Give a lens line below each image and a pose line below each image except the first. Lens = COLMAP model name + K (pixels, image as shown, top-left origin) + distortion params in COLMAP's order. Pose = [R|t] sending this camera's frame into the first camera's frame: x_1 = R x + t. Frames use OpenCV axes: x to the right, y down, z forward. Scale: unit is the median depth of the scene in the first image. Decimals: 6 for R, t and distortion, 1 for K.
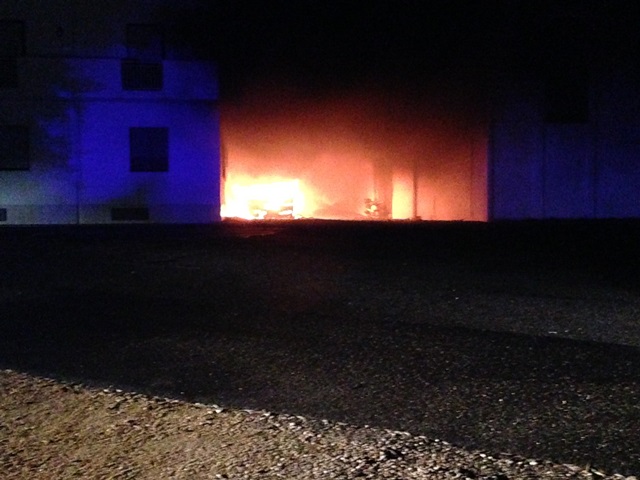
lens RADIAL K [[1526.3, 0, 320.0], [0, 1526.3, 240.0], [0, 0, 1]] dist [0.586603, -4.408189]
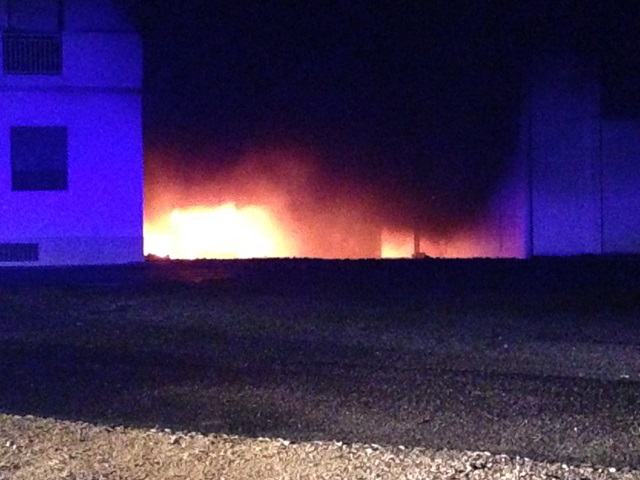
lens RADIAL K [[2408.9, 0, 376.4], [0, 2408.9, 239.9], [0, 0, 1]] dist [0.272228, 3.189660]
pose [[0.998568, -0.009153, 0.052702, -0.089639], [0.010320, 0.999707, -0.021910, 0.017571], [-0.052486, 0.022423, 0.998370, -0.529763]]
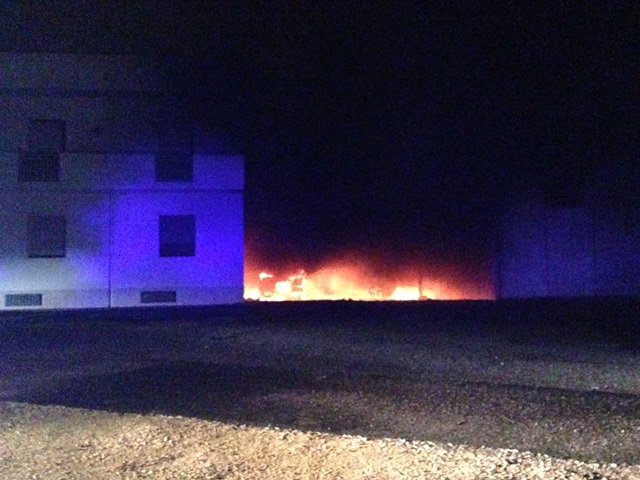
lens RADIAL K [[1526.3, 0, 320.0], [0, 1526.3, 240.0], [0, 0, 1]] dist [0.586603, -4.408189]
pose [[0.999899, -0.010512, 0.009560, -0.117139], [0.011006, 0.998521, -0.053245, 0.008830], [-0.008986, 0.053344, 0.998536, -0.351613]]
